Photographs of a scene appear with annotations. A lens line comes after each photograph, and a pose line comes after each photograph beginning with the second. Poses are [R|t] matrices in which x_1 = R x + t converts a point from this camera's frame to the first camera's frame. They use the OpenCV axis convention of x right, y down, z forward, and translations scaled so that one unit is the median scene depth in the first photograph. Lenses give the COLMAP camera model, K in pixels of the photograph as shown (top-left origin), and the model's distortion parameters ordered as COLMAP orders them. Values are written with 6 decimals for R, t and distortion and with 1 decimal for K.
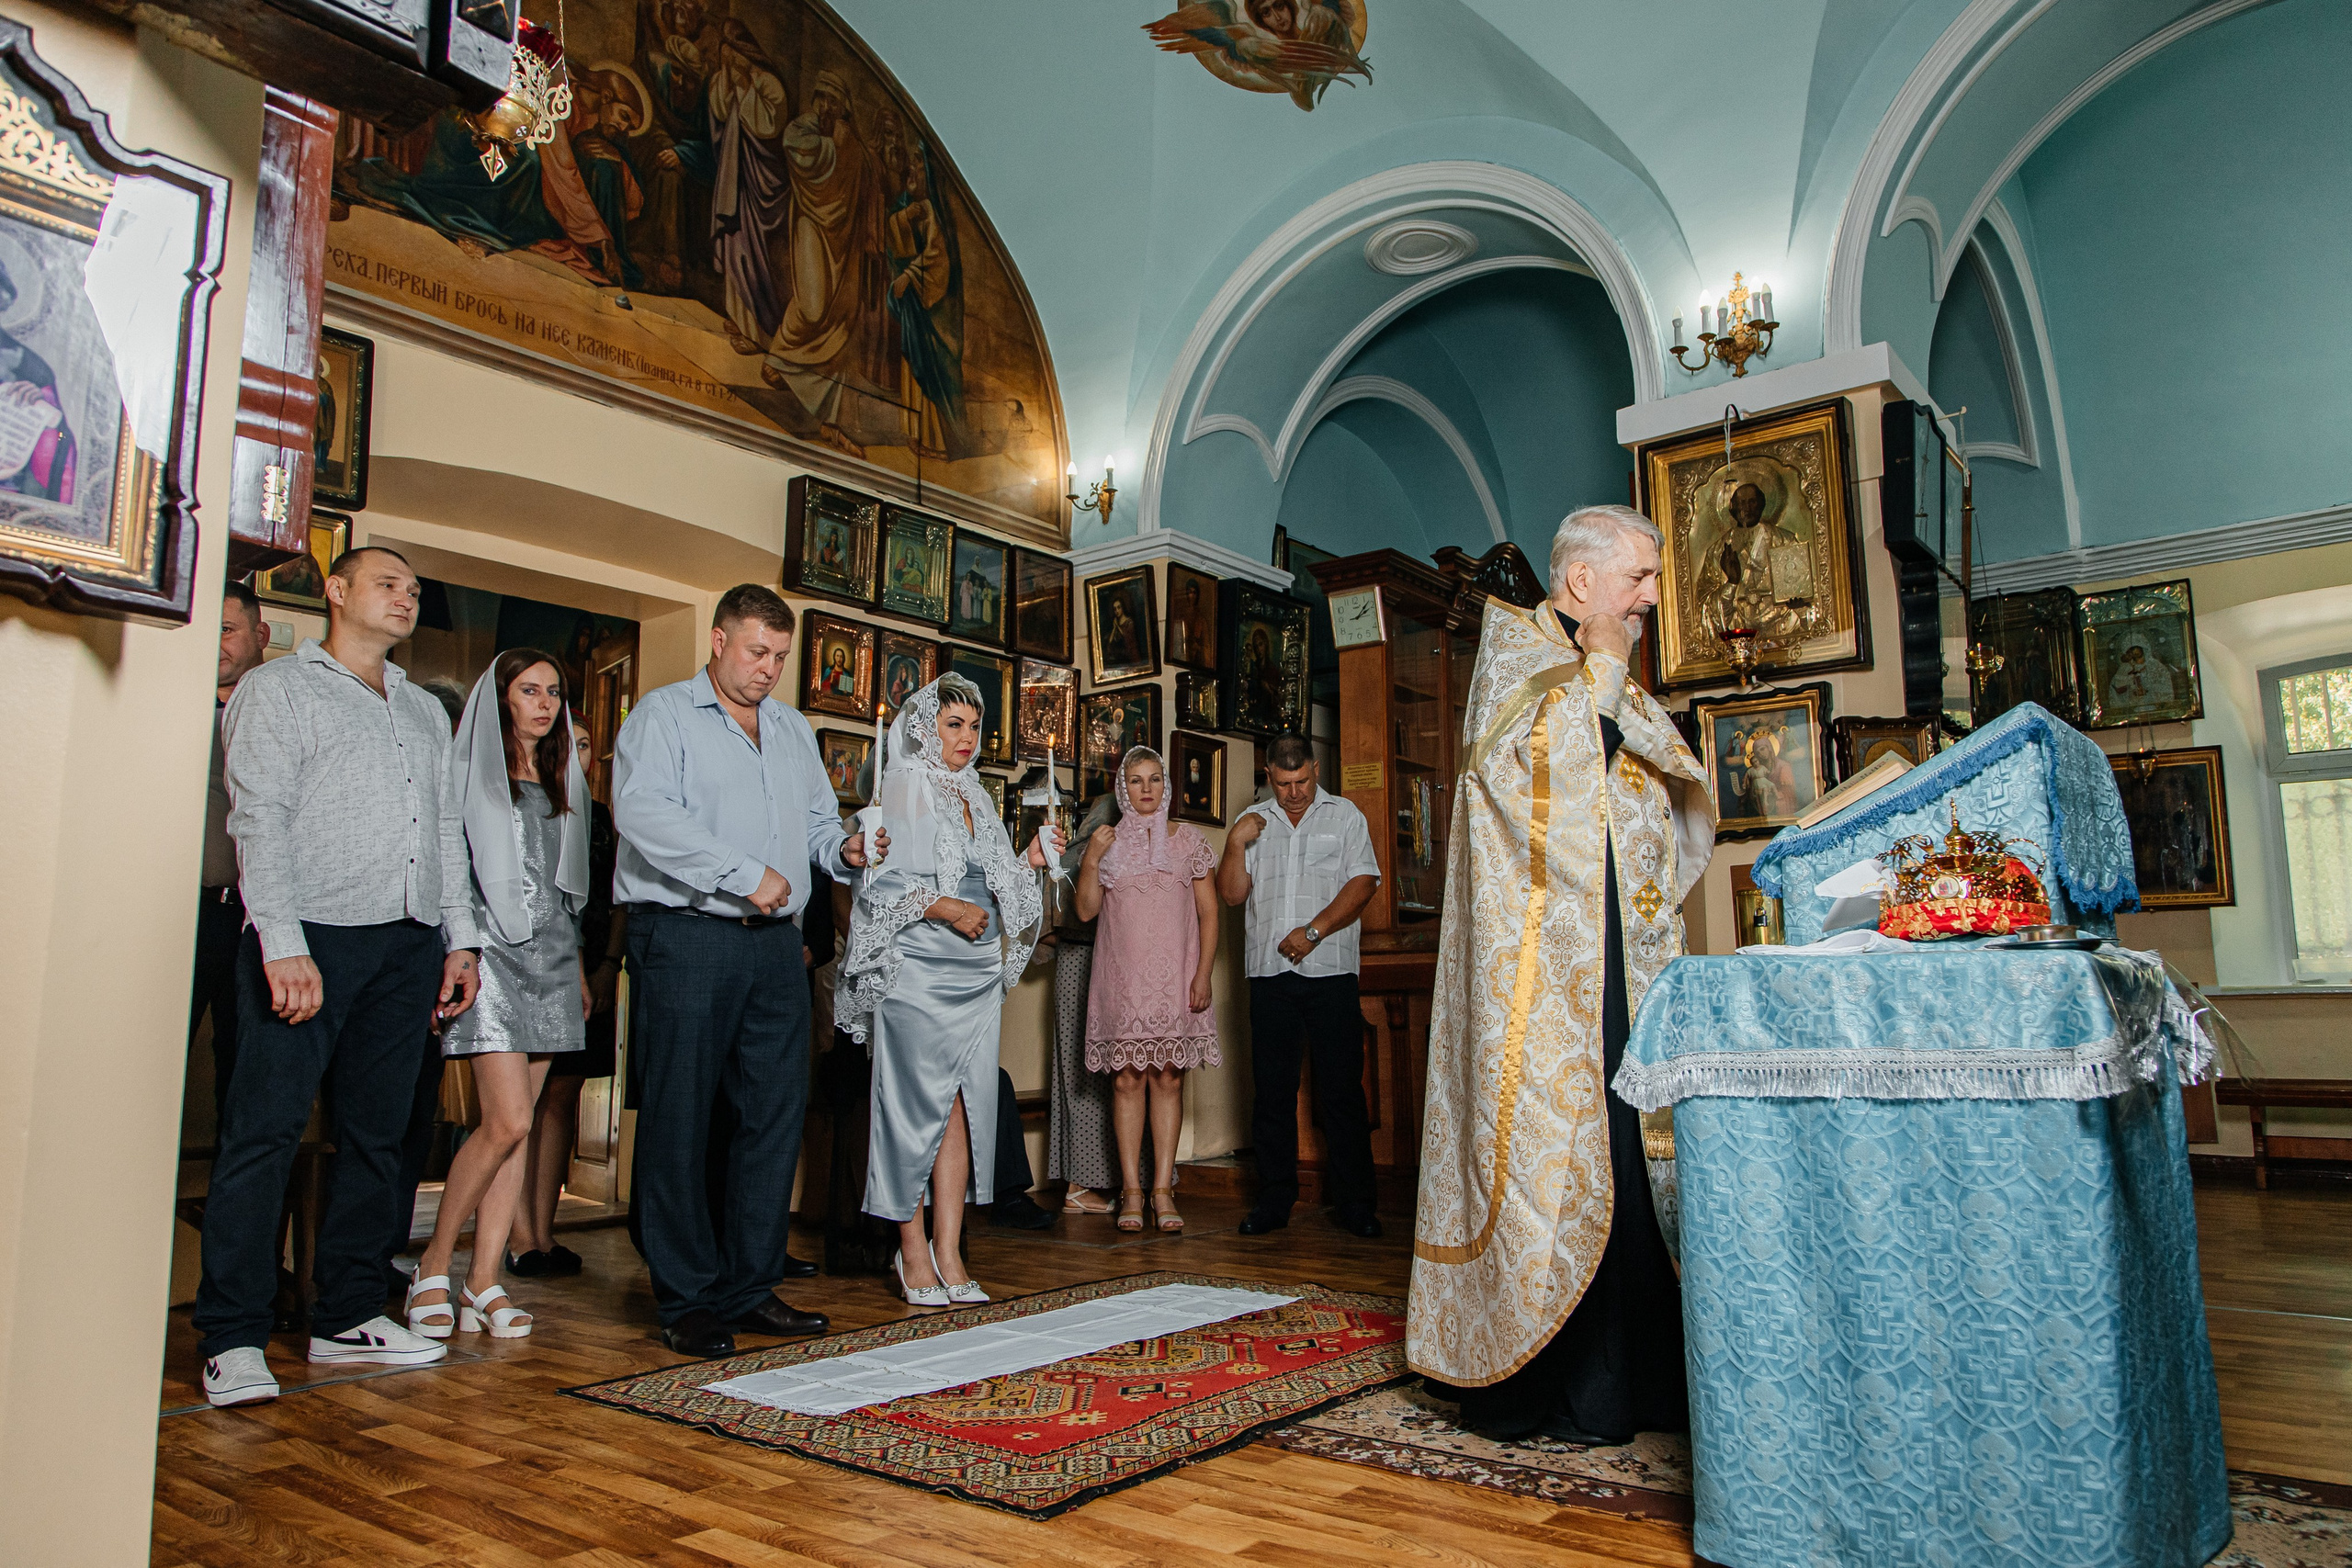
lens RADIAL K [[1558.0, 0, 1181.8], [0, 1558.0, 795.3], [0, 0, 1]] dist [0.006363, 0.003229]
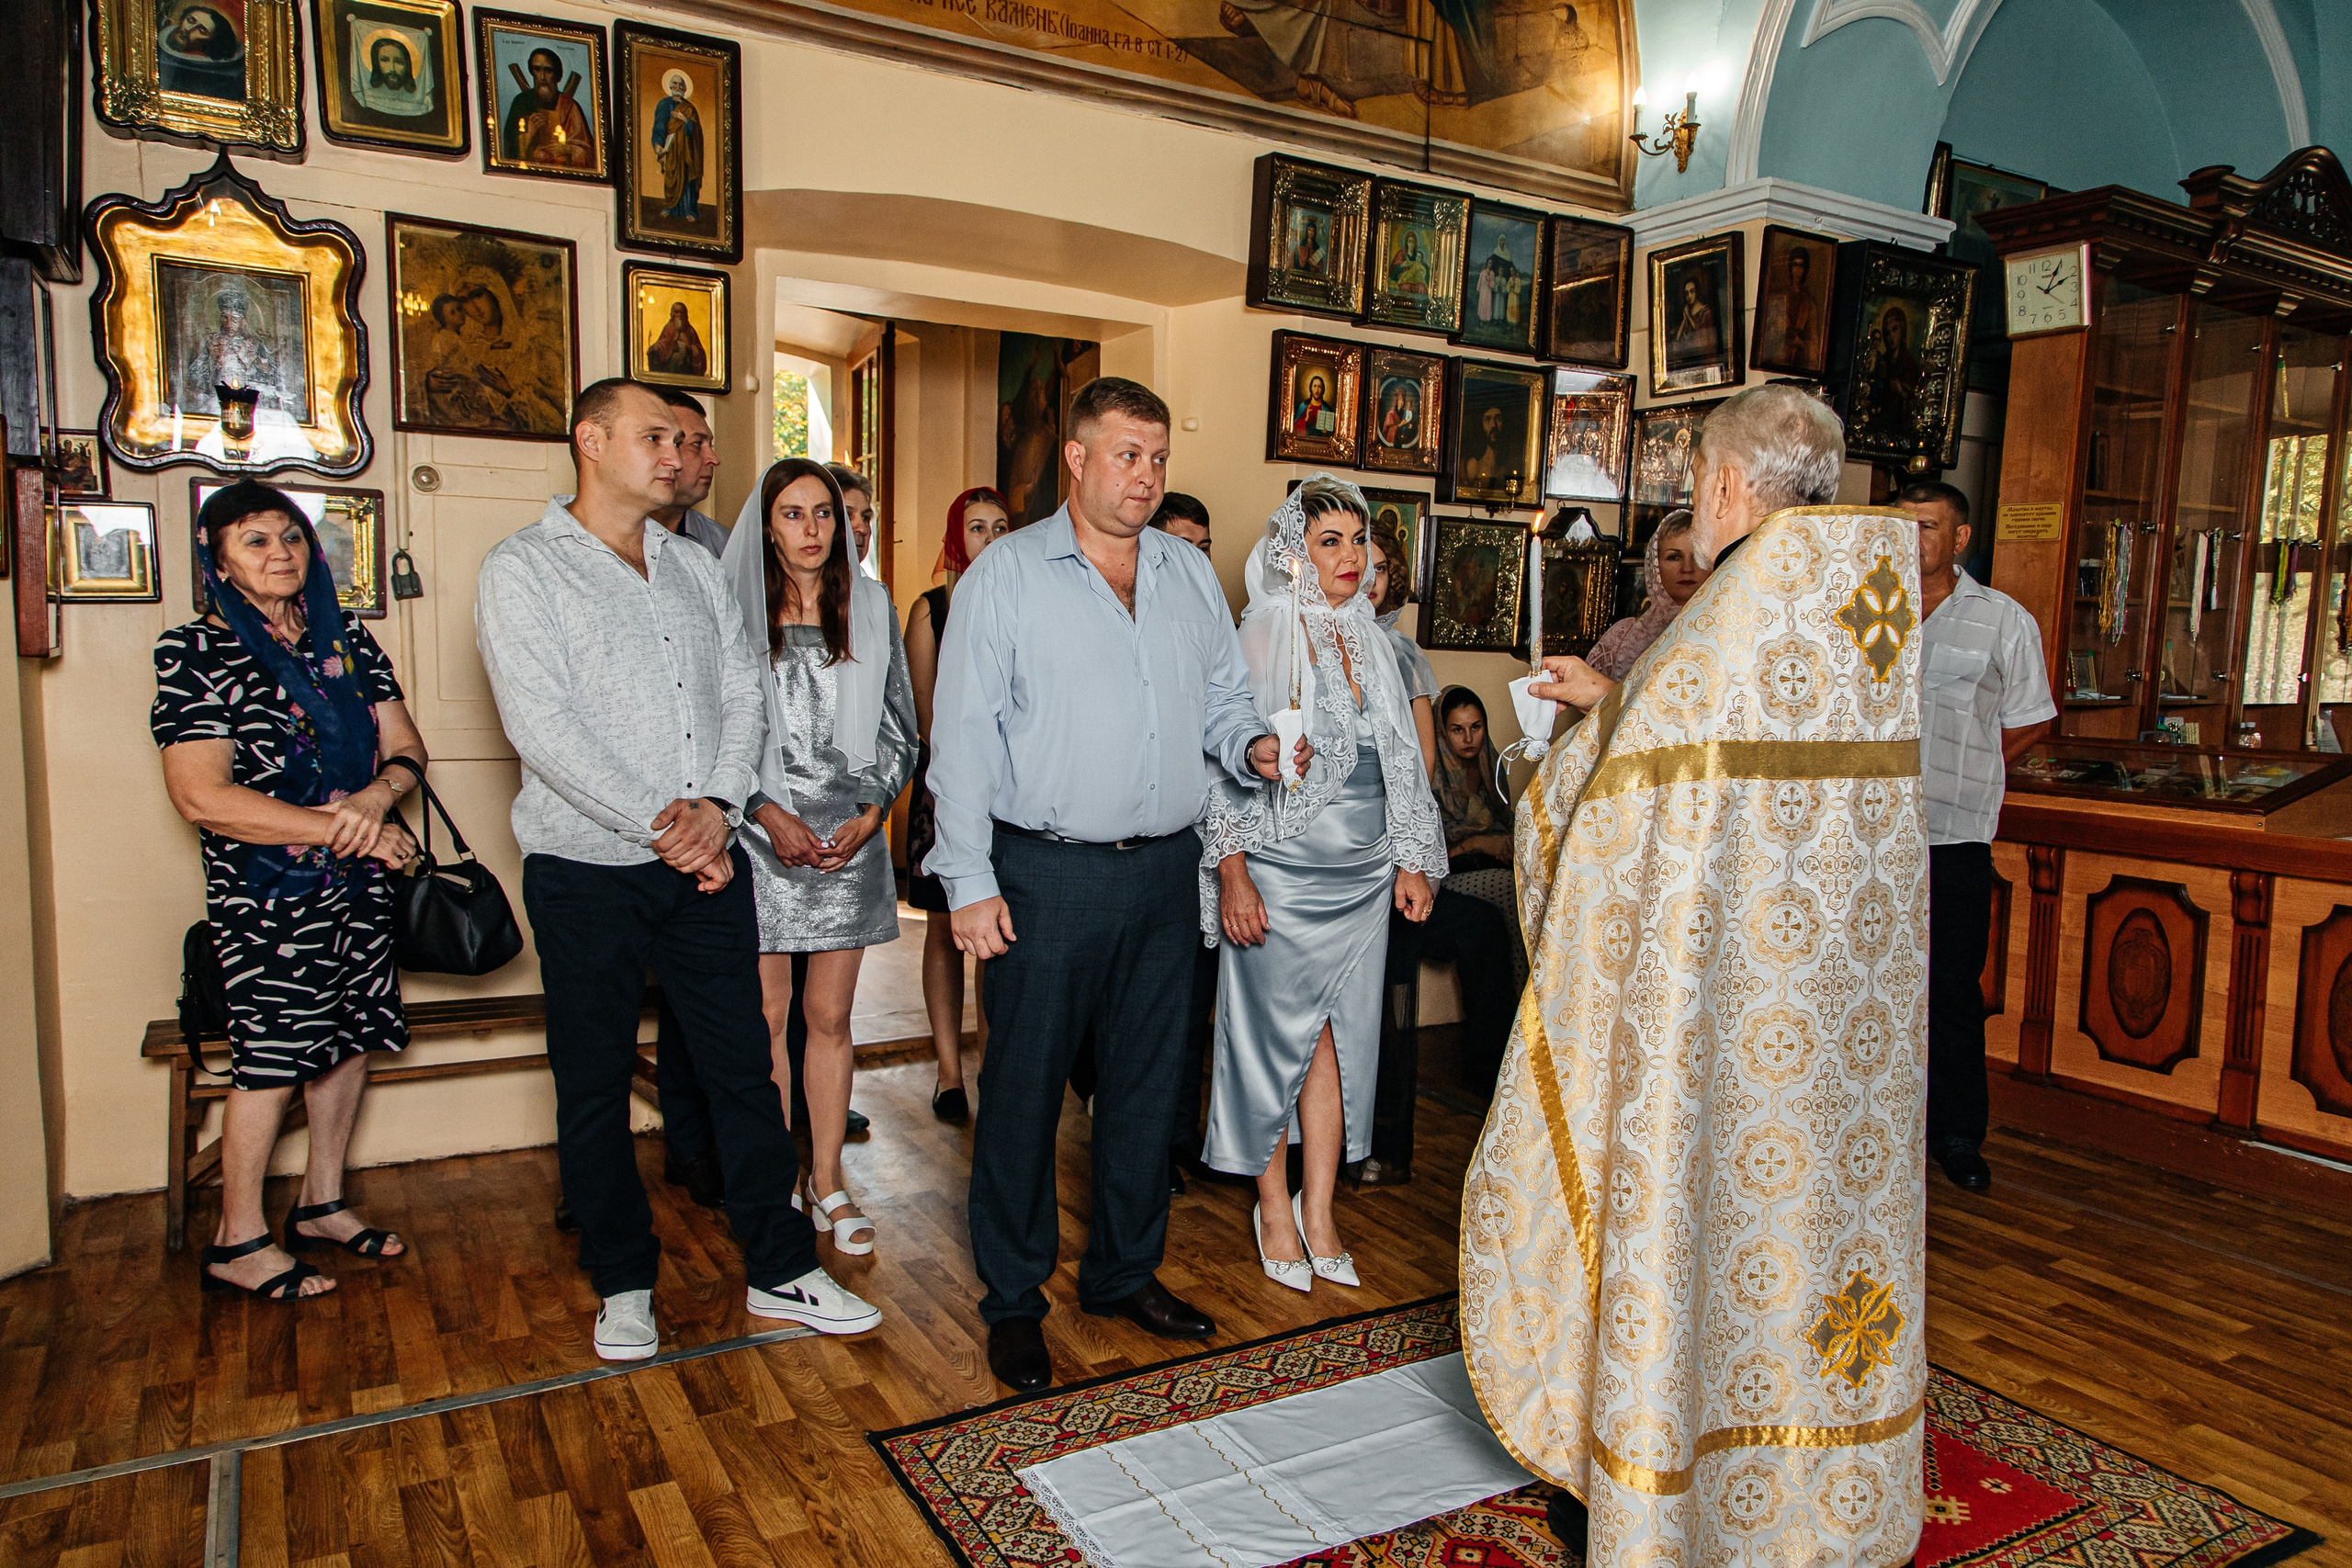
lens RADIAL K [[1558.0, 0, 1194.6], [0, 1558.0, 794.4], [0, 0, 1]] dist [0.006363, 0.003229]
pose [[0.934510, 0.069708, -0.349044, 0.016288], [0.016598, 0.971034, 0.238363, -0.072510], [0.355550, -0.228546, 0.906284, 0.183936]]
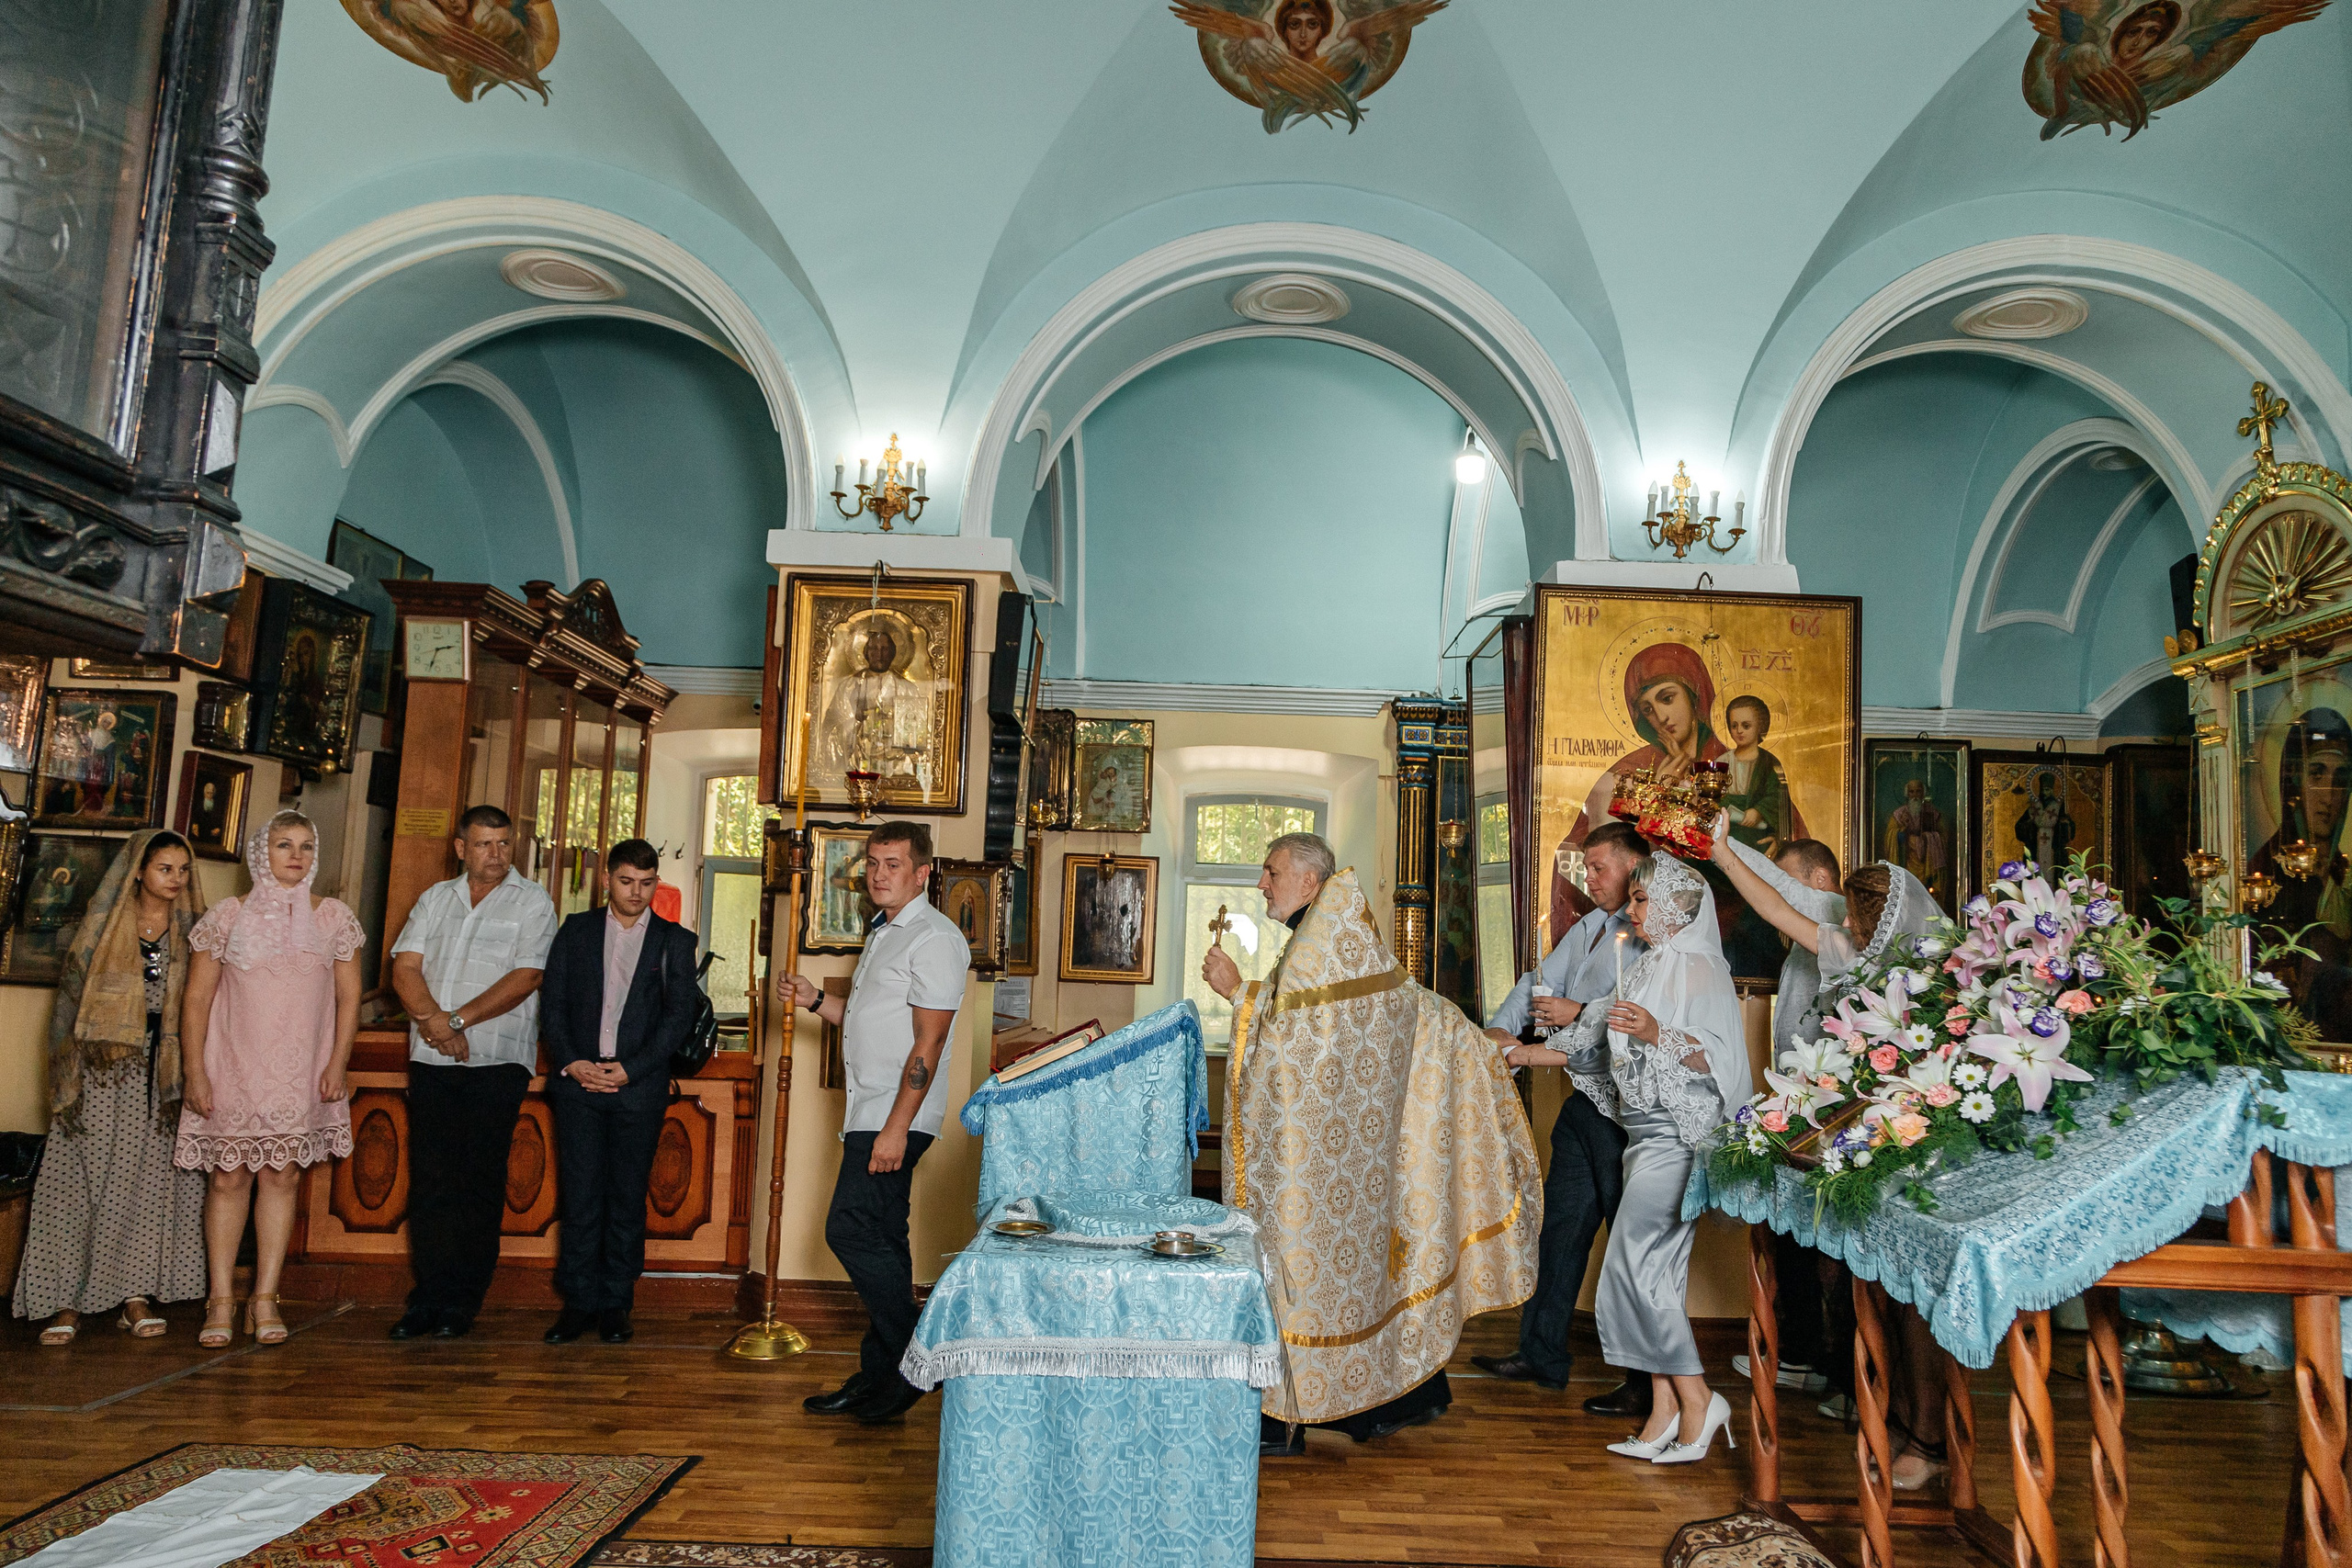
lens RADIAL K [[1558.0, 0, 1200.7], [0, 1558.0, 797.9], [0, 0, 1]] dist [0.006363, 0.003229]
pose [[0.777257, 0.100713, 0.621071, -0.107256], [-0.128077, 0.991764, -0.000539, -0.089586], [-0.616010, -0.079126, 0.783754, -0.008305]]
